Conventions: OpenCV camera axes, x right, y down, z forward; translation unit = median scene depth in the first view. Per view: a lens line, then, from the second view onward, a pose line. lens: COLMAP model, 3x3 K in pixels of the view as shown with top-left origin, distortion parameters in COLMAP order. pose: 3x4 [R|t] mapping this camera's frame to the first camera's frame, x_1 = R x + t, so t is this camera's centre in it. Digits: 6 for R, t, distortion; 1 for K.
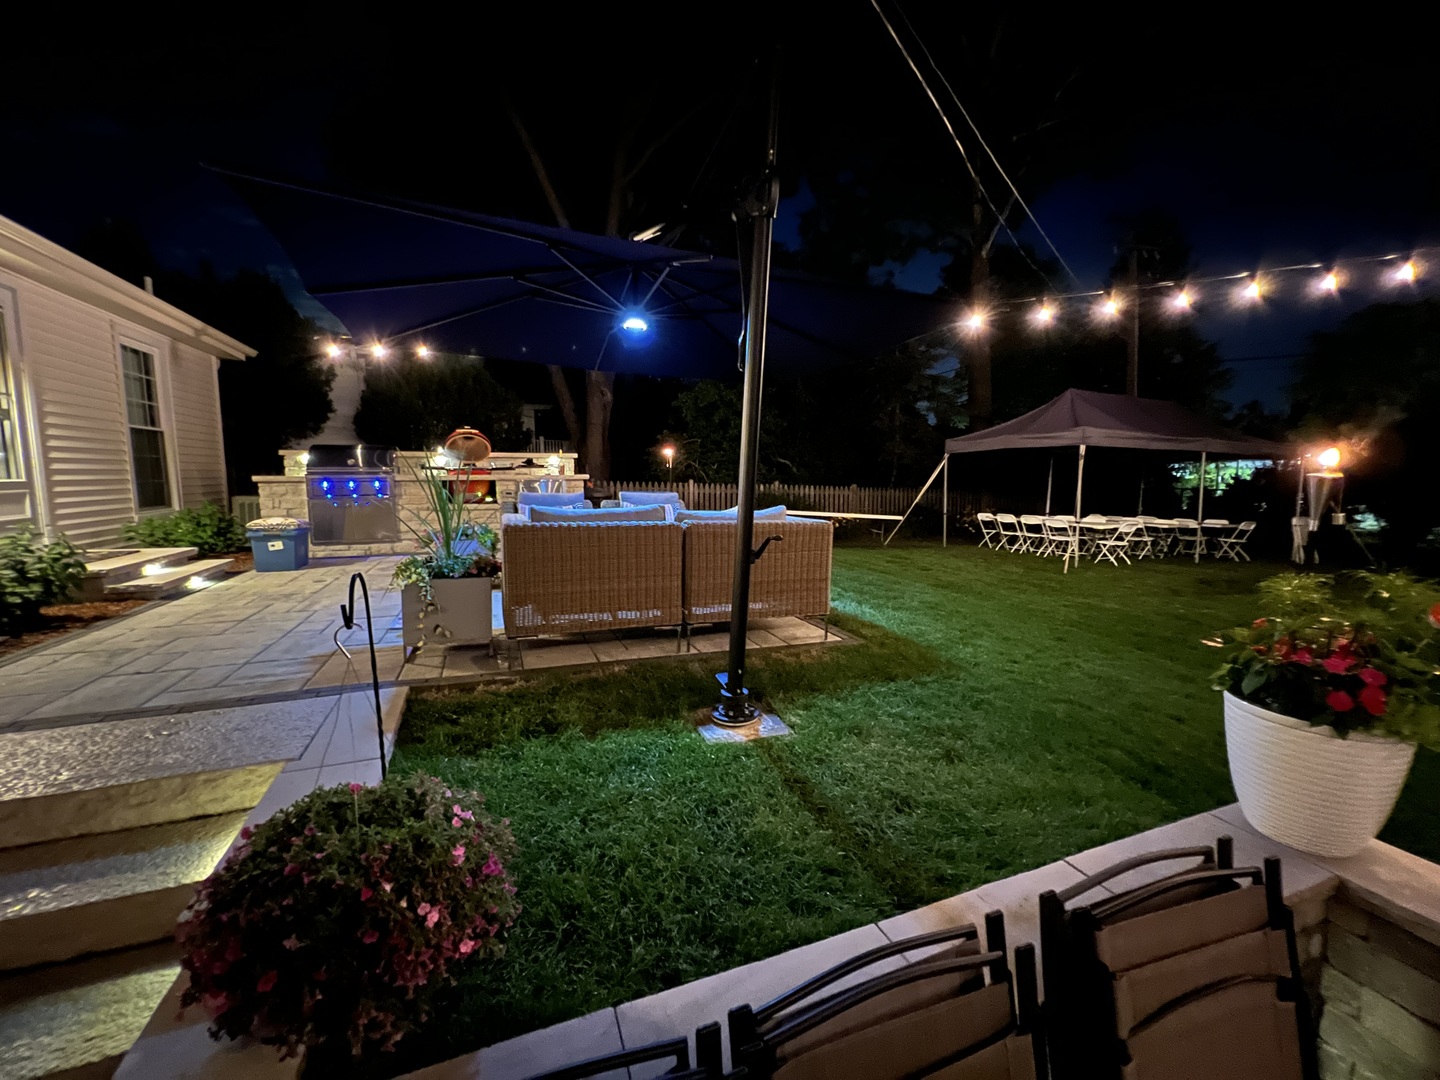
lens RADIAL K [[577.0, 0, 720.0], [0, 577.0, 540.0], [0, 0, 1]] dist [-0.001863, -0.000238]
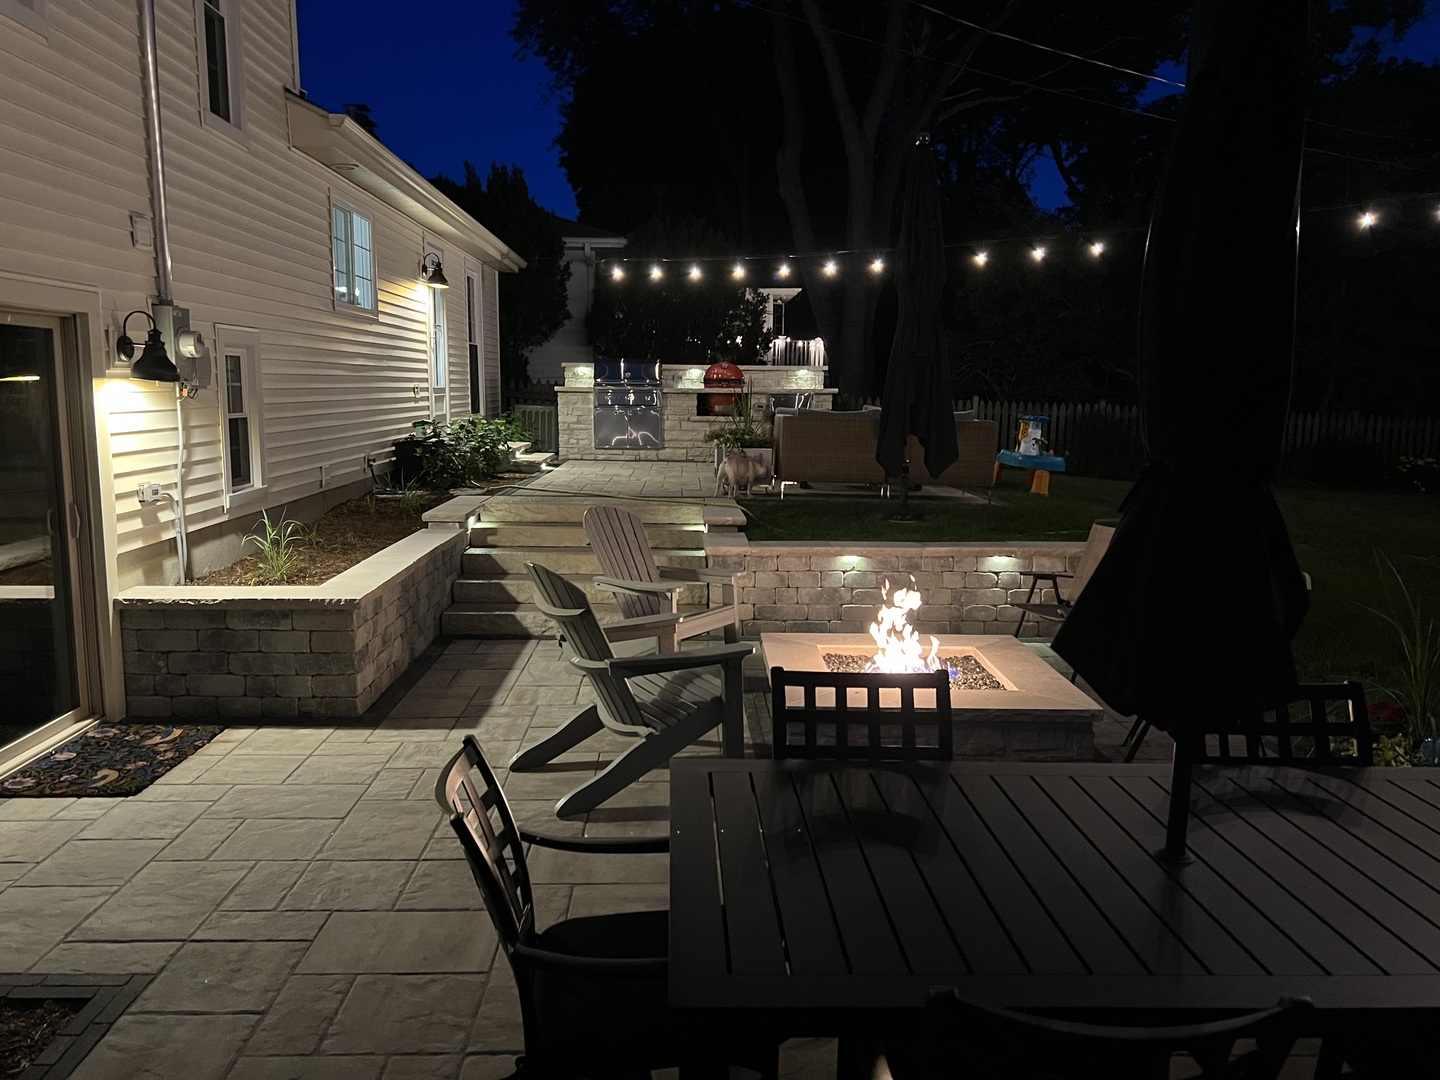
lens RADIAL K [[1114.7, 0, 720.0], [0, 1114.7, 540.0], [0, 0, 1]] dist [0.089059, -0.011761]
pose [[0.945256, 0.056022, -0.321486, 0.228753], [-0.048873, 0.998346, 0.030272, 0.104935], [0.322650, -0.012903, 0.946430, -0.953092]]
